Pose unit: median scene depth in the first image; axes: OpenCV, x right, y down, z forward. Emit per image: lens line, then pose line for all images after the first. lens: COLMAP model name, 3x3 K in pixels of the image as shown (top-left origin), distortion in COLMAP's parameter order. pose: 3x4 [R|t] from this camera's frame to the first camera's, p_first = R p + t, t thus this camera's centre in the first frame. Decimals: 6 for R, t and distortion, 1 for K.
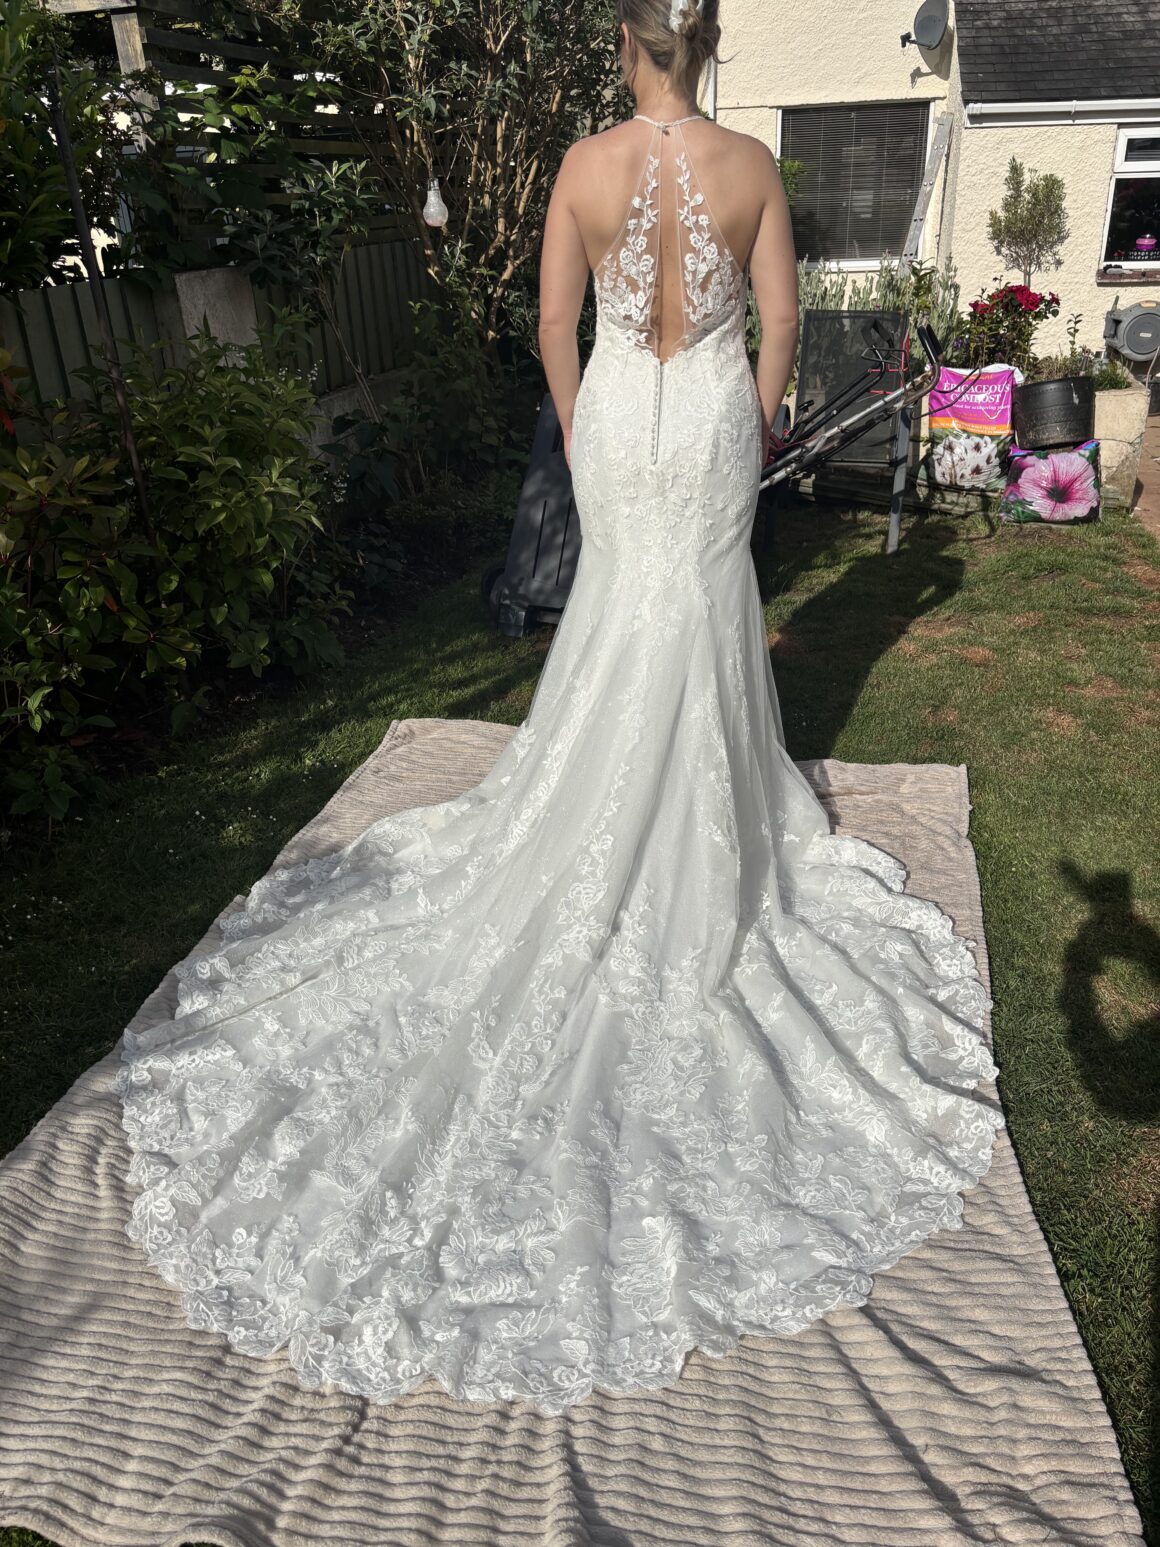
lens RADIAL K [[1157.3, 0, 569.6], [0, 1157.3, 779.7], [0, 0, 1]] dist [-0.012771, 0.047216]
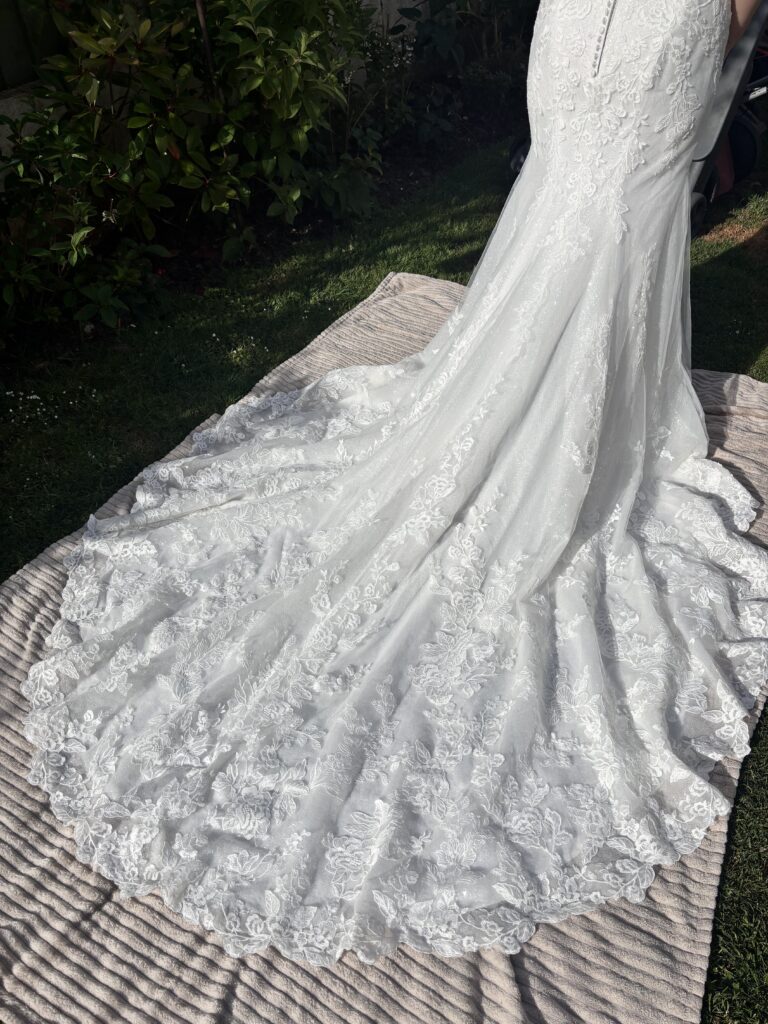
lens RADIAL K [[769.0, 0, 384.0], [0, 769.0, 512.0], [0, 0, 1]] dist [0.010961, -0.006270]
pose [[0.946229, 0.220797, -0.236431, 0.165603], [-0.138126, 0.936641, 0.321907, -0.135062], [0.292527, -0.271941, 0.916775, 0.297252]]
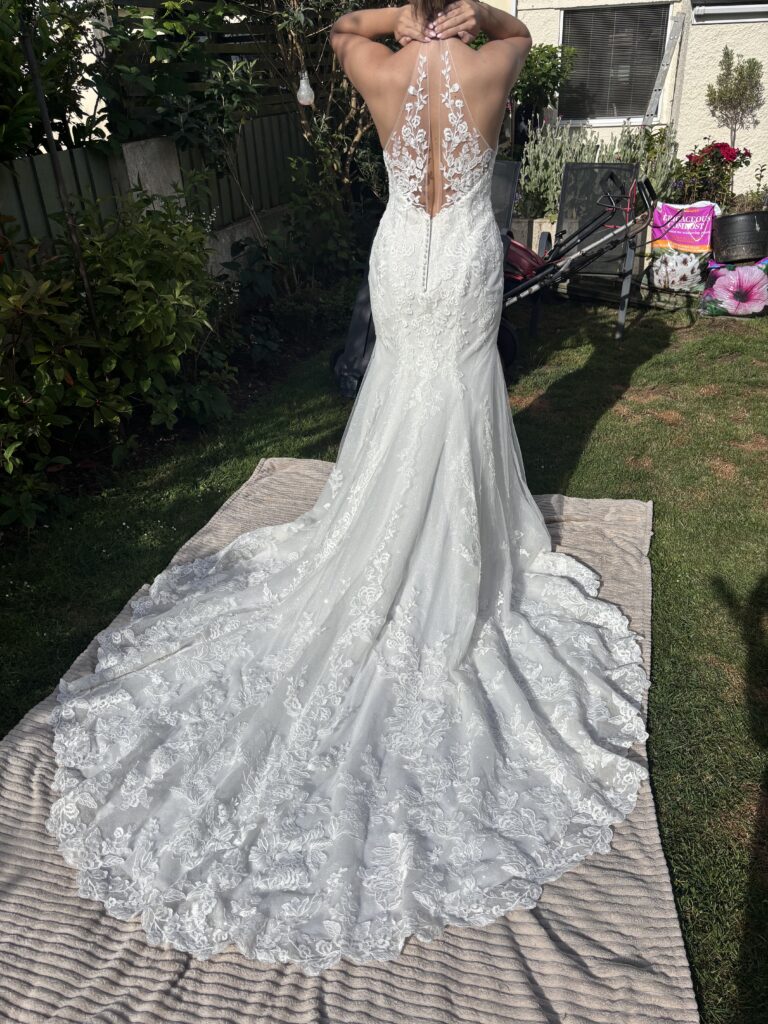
lens RADIAL K [[765.4, 0, 365.2], [0, 765.4, 523.6], [0, 0, 1]] dist [0.011012, -0.001631]
pose [[0.998024, 0.023143, -0.058419, 0.068624], [-0.019238, 0.997598, 0.066546, -0.064255], [0.059819, -0.065291, 0.996072, 0.049560]]
